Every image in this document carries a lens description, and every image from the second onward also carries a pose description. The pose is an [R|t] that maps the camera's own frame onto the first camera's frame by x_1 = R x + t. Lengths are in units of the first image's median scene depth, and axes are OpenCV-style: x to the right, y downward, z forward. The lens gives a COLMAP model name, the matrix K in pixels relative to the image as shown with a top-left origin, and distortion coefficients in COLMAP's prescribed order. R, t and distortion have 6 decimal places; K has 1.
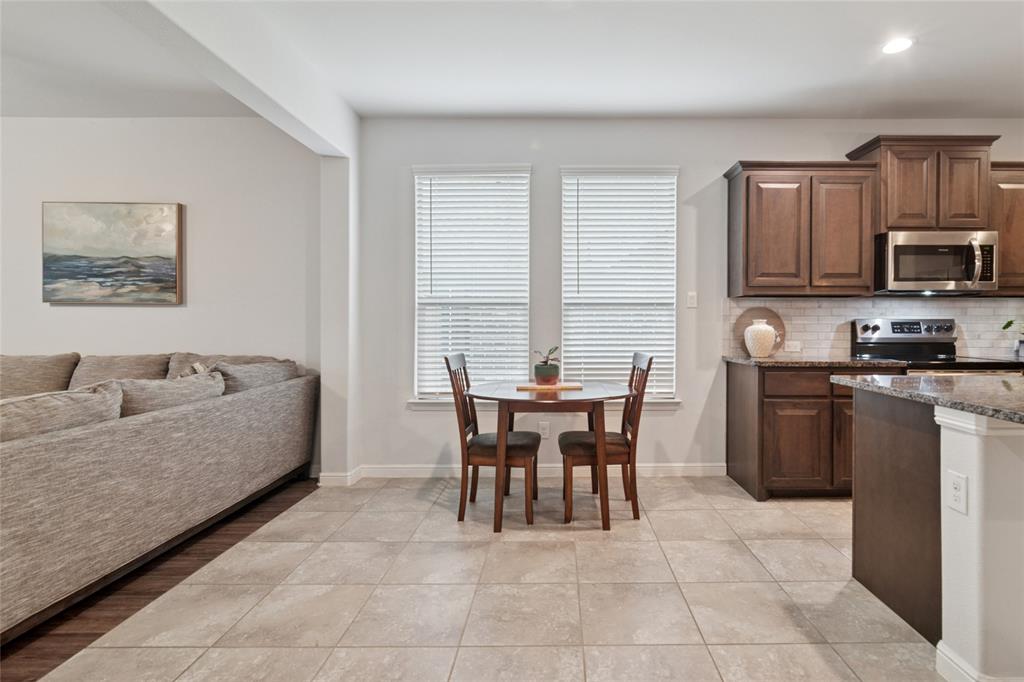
lens RADIAL K [[511.5, 0, 564.5], [0, 511.5, 329.5], [0, 0, 1]] dist [0.000364, 0.000905]
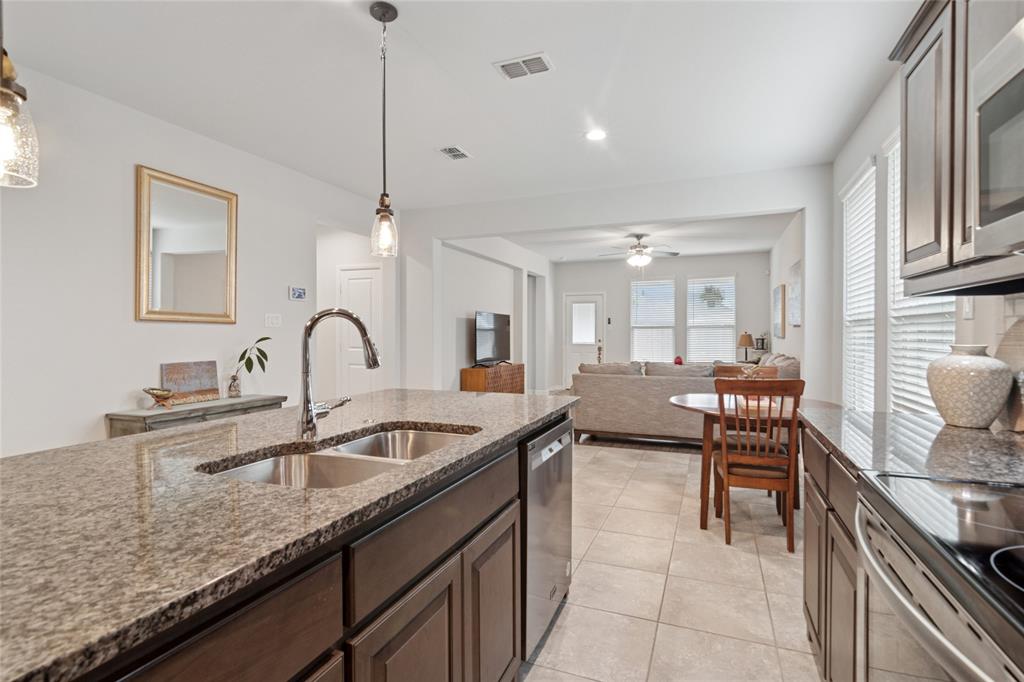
lens RADIAL K [[494.5, 0, 512.0], [0, 494.5, 341.0], [0, 0, 1]] dist [-0.000256, 0.000119]
pose [[-0.391761, 0.016483, -0.919919, 0.986813], [-0.006755, 0.999761, 0.020790, -0.029372], [0.920042, 0.014359, -0.391556, 0.829612]]
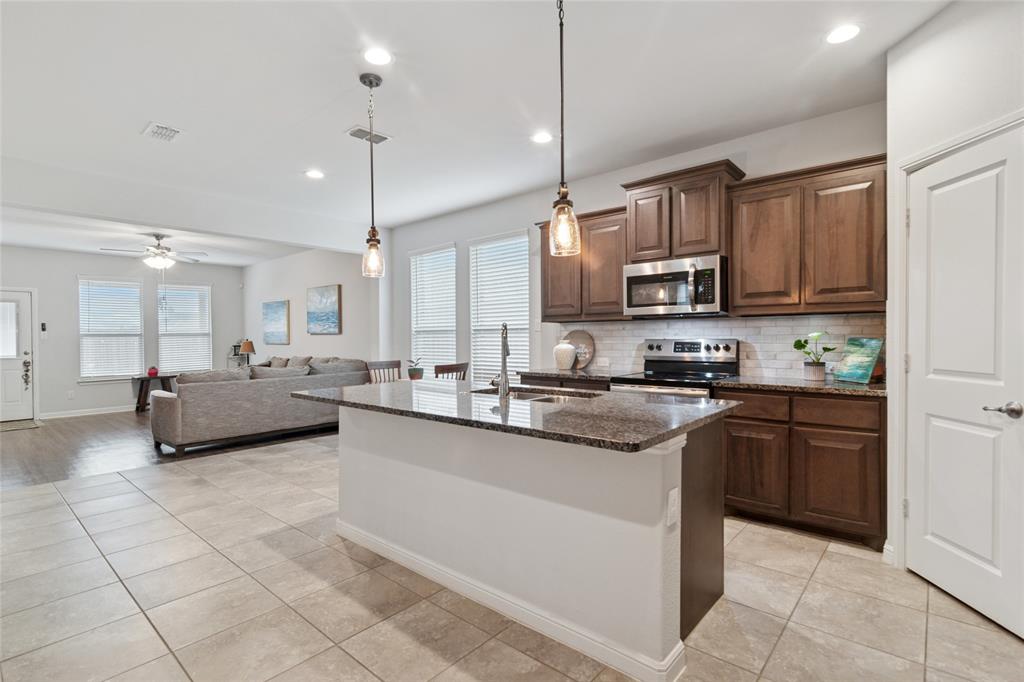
lens RADIAL K [[488.6, 0, 513.4], [0, 488.6, 343.6], [0, 0, 1]] dist [0.002184, 0.000208]
pose [[0.747417, 0.001791, -0.664353, 1.149037], [0.004579, 0.999959, 0.007848, -0.022216], [0.664339, -0.008908, 0.747378, -0.004652]]
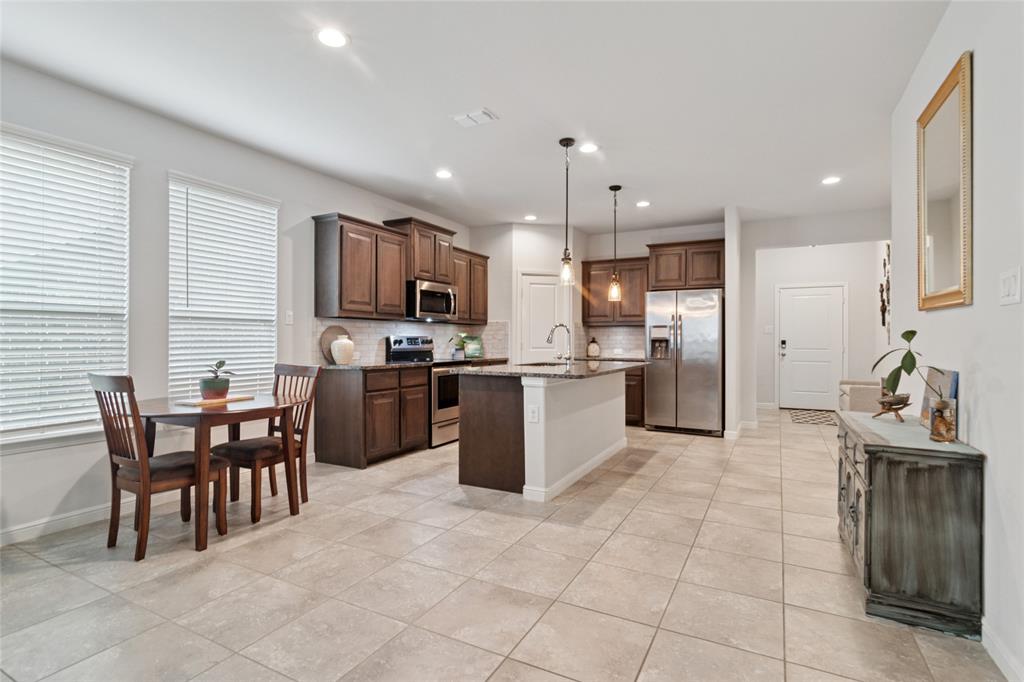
lens RADIAL K [[494.5, 0, 512.0], [0, 494.5, 341.0], [0, 0, 1]] dist [-0.000256, 0.000119]
pose [[0.481226, -0.000818, 0.876596, -0.537250], [0.005627, 0.999982, -0.002155, -0.000254], [-0.876578, 0.005969, 0.481222, 0.016241]]
